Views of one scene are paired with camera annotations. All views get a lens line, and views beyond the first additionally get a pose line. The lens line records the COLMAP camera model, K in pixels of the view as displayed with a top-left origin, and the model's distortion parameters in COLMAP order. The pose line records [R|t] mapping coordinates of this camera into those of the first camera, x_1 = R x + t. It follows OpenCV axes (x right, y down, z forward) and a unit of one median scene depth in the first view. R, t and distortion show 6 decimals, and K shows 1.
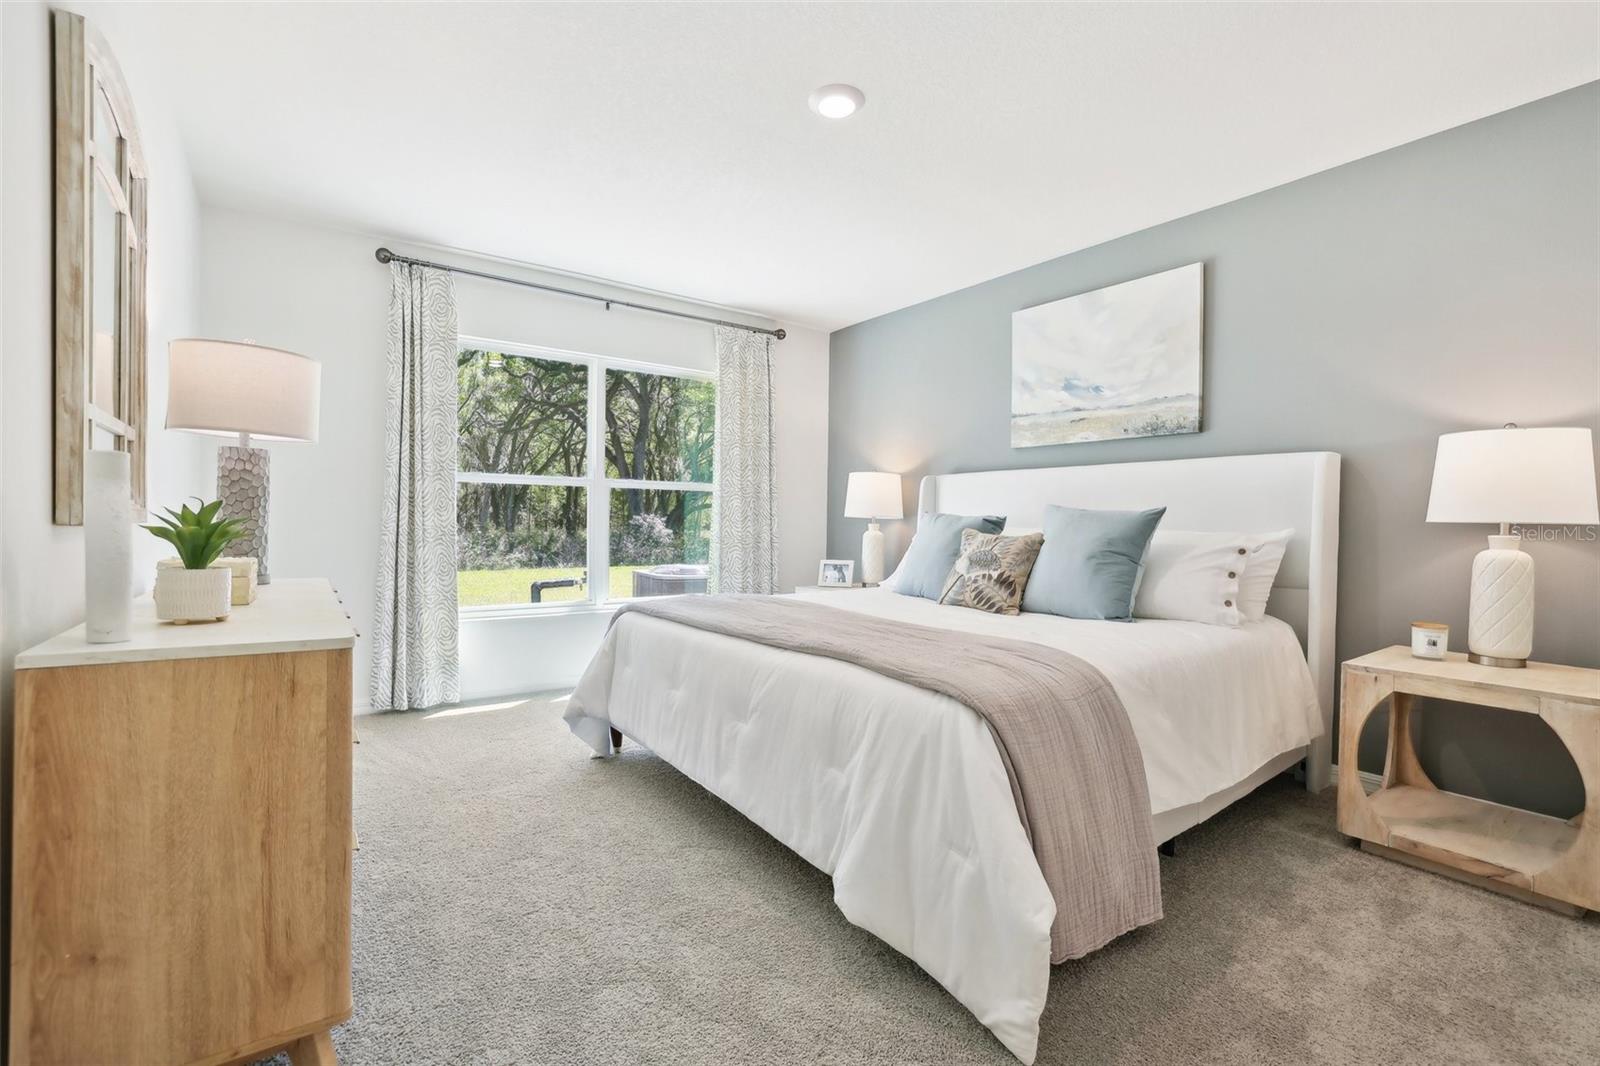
lens RADIAL K [[688.8, 0, 790.9], [0, 688.8, 519.9], [0, 0, 1]] dist [-0.048607, 0.019012]
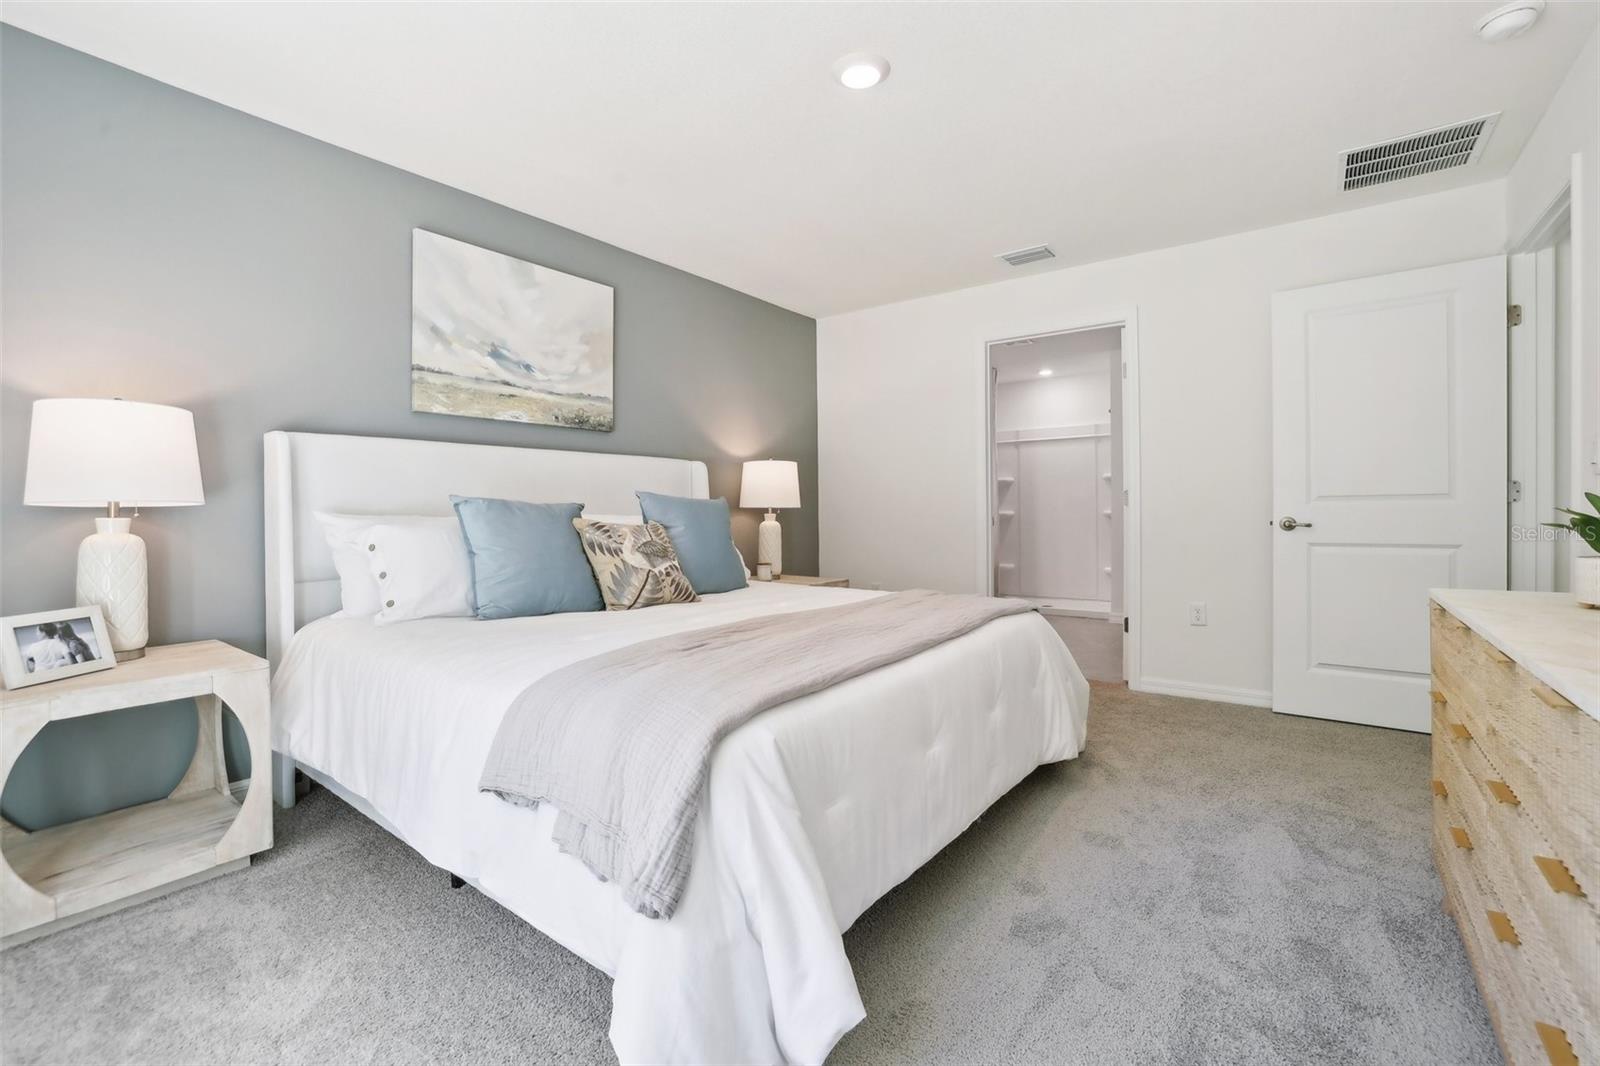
lens RADIAL K [[688.8, 0, 790.9], [0, 688.8, 519.9], [0, 0, 1]] dist [-0.048607, 0.019012]
pose [[-0.280836, -0.025855, 0.959407, -0.569147], [-0.002509, 0.999653, 0.026205, -0.007939], [-0.959752, 0.004953, -0.280804, 0.933669]]
